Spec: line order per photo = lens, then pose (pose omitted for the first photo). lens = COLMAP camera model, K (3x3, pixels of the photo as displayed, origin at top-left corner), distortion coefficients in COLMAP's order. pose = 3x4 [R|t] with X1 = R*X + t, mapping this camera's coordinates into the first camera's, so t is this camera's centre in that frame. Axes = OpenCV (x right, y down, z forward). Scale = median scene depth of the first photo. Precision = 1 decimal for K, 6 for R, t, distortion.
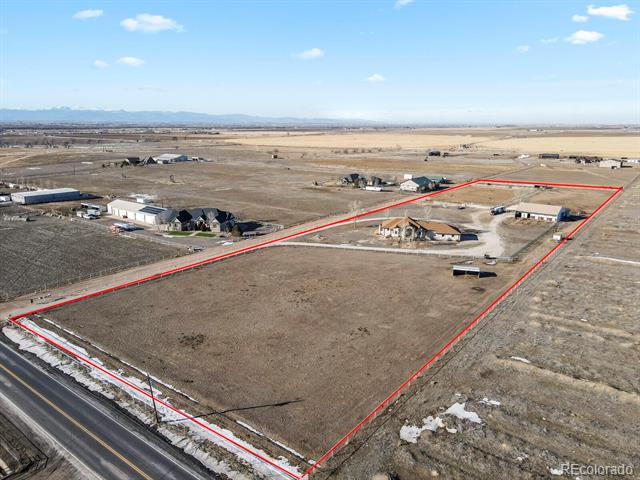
lens RADIAL K [[470.0, 0, 320.0], [0, 470.0, 240.0], [0, 0, 1]] dist [-0.005190, 0.034756]
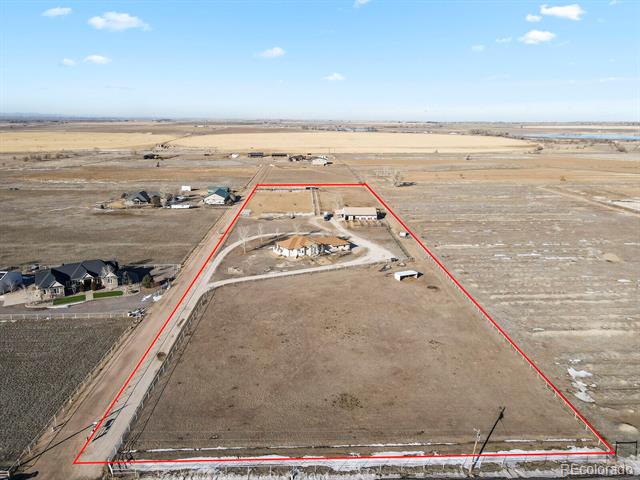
lens RADIAL K [[470.0, 0, 320.0], [0, 470.0, 240.0], [0, 0, 1]] dist [-0.005190, 0.034756]
pose [[0.769962, -0.157424, 0.618366, -0.277229], [0.148941, 0.986659, 0.065730, -0.063129], [-0.620464, 0.041490, 0.783137, 0.074123]]
